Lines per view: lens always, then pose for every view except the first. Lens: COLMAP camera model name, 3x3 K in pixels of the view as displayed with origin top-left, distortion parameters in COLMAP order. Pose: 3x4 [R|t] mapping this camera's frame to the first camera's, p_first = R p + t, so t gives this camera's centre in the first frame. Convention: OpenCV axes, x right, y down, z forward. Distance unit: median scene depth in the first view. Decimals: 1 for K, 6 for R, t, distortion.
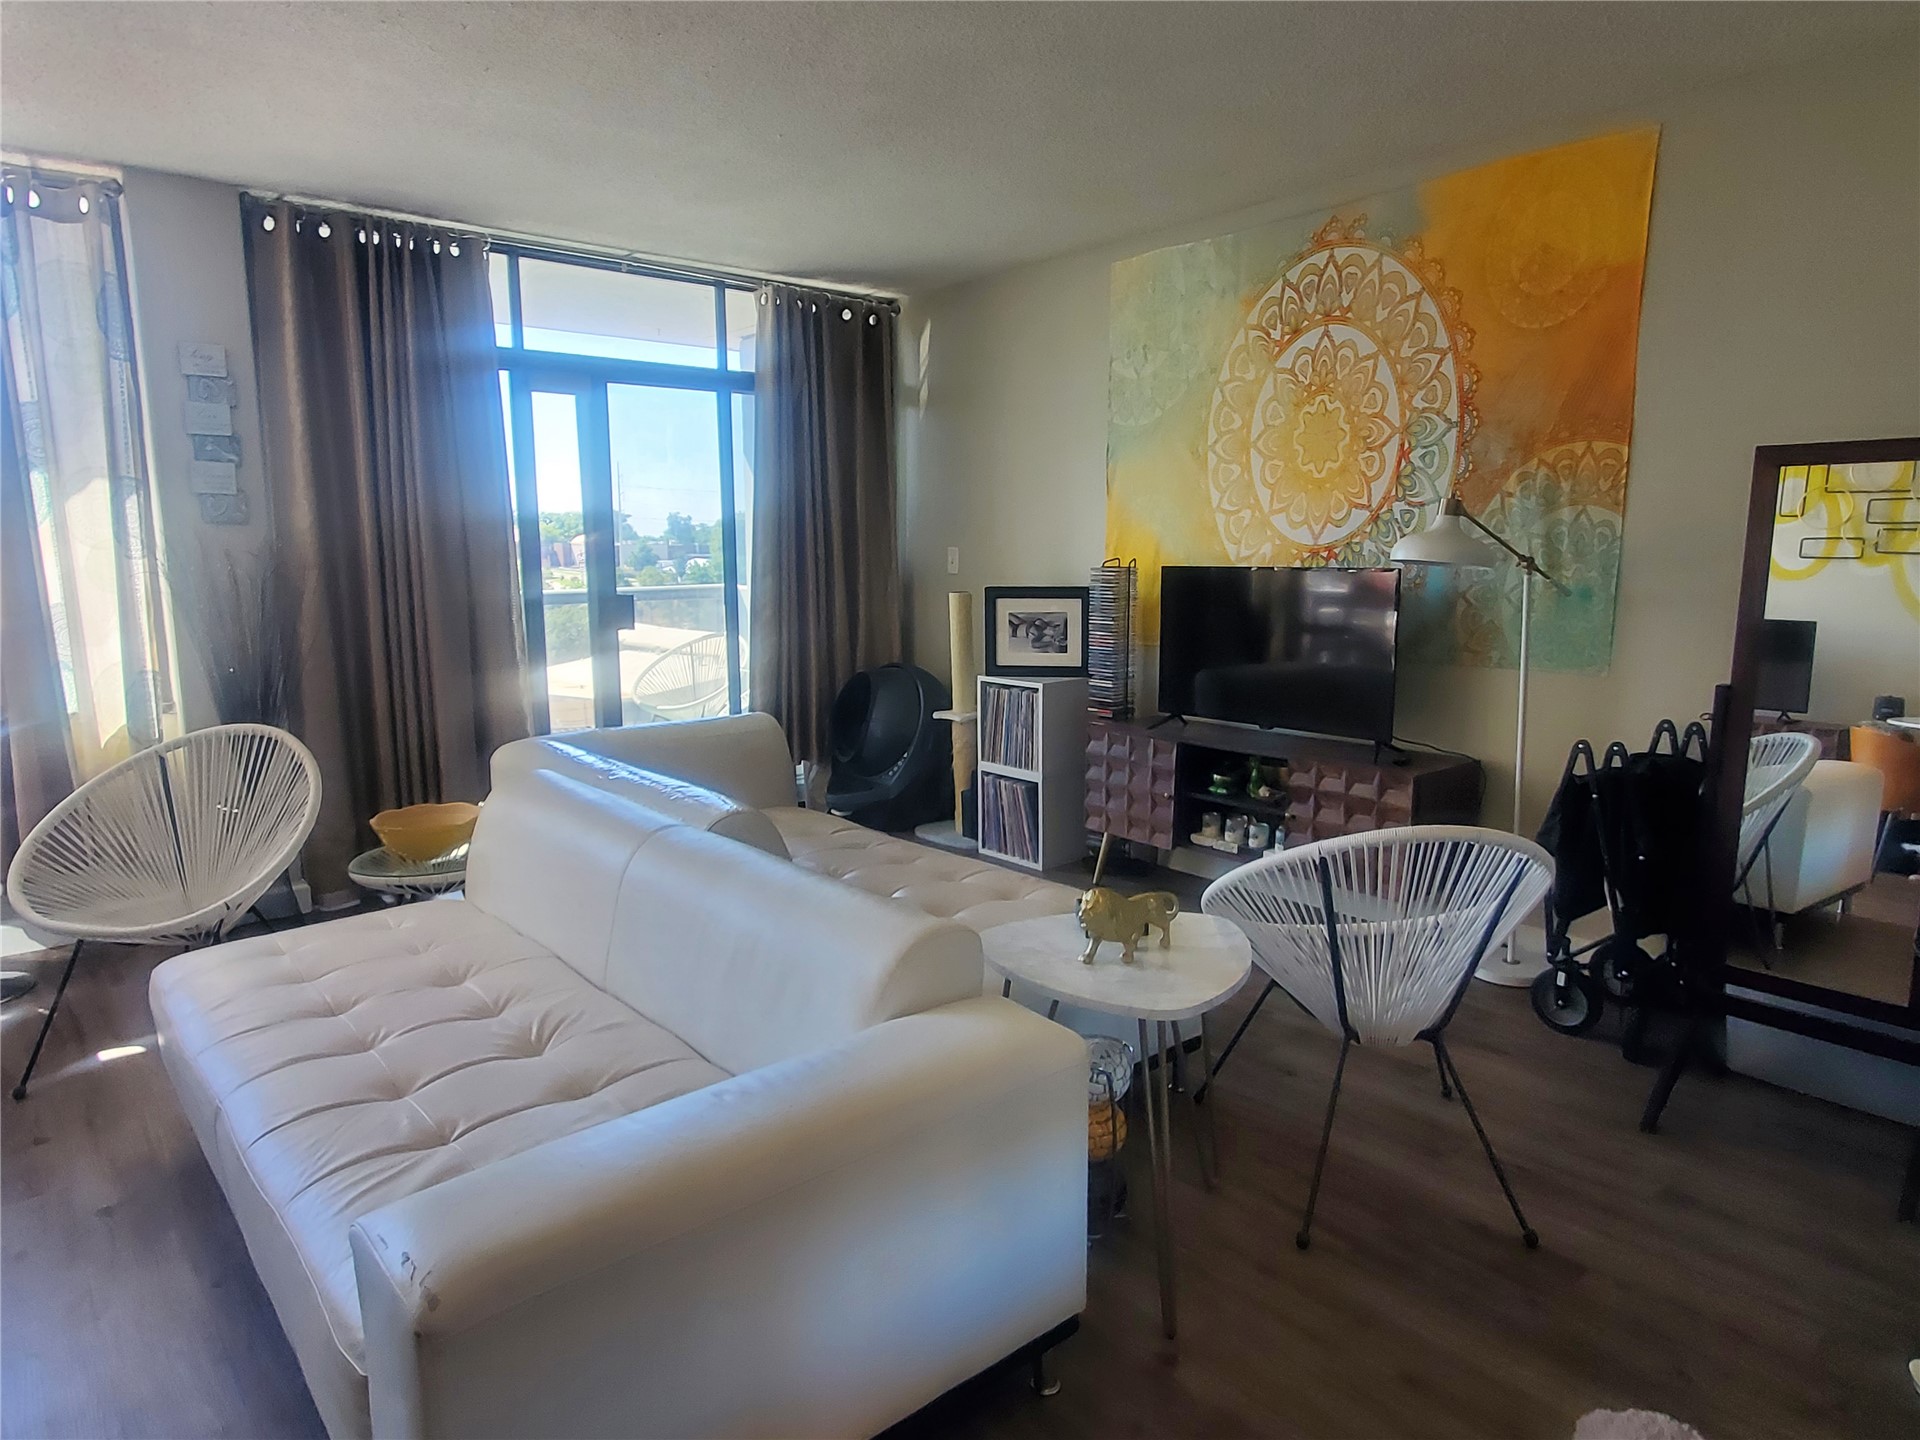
lens RADIAL K [[1190.7, 0, 957.4], [0, 1190.7, 725.2], [0, 0, 1]] dist [0.009494, -0.000064]
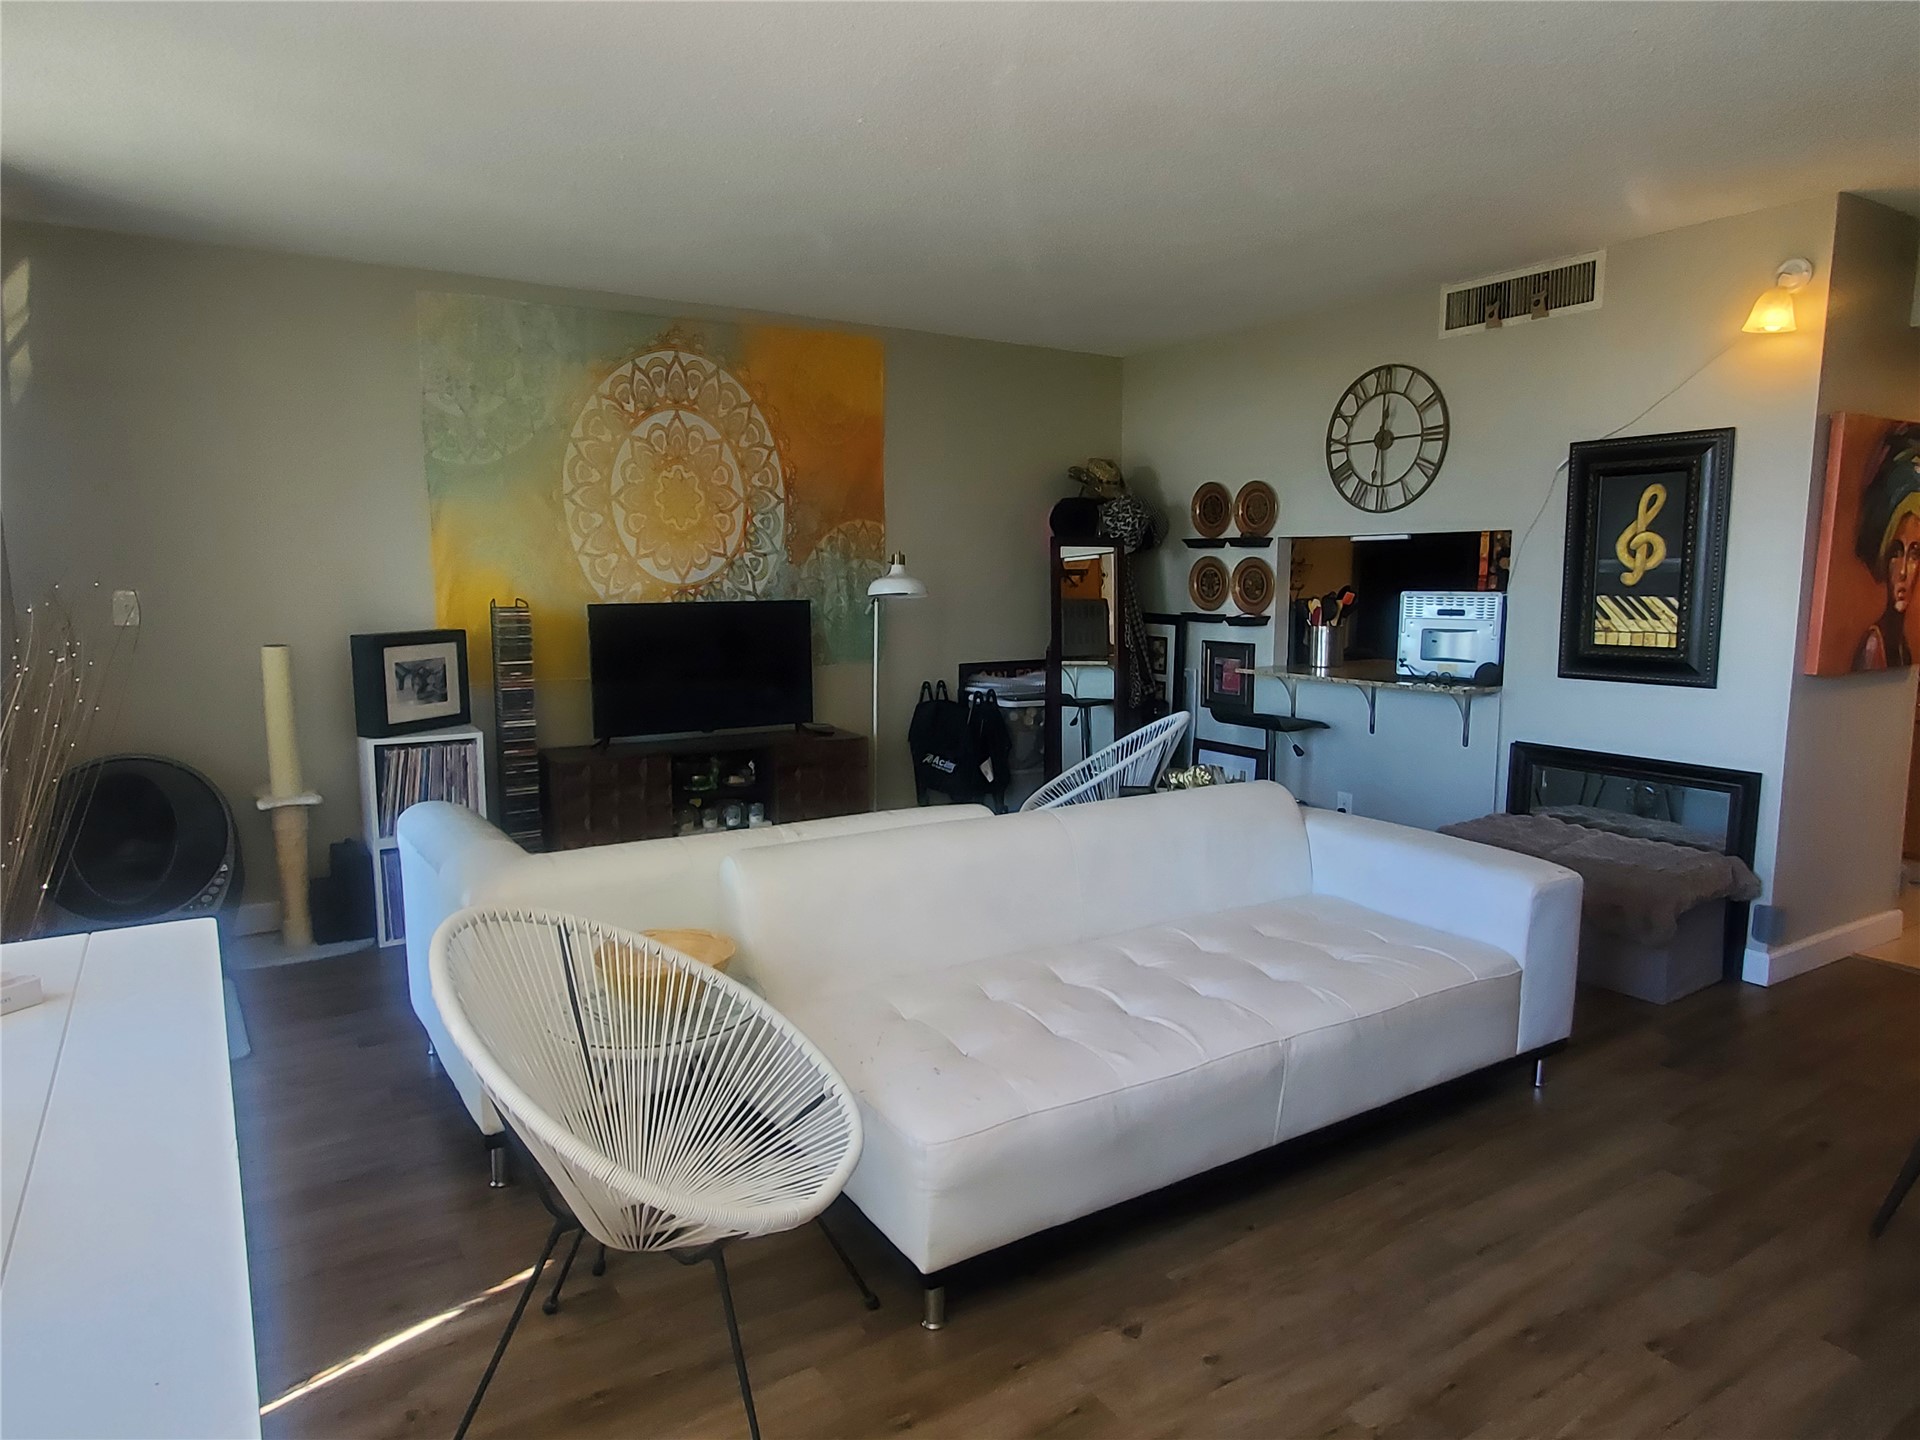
lens RADIAL K [[1190.7, 0, 958.4], [0, 1190.7, 719.6], [0, 0, 1]] dist [0.009494, -0.000064]
pose [[0.131870, -0.118362, 0.984175, -0.923046], [0.151465, 0.983593, 0.097997, -0.092207], [-0.979627, 0.136145, 0.147635, 0.565405]]
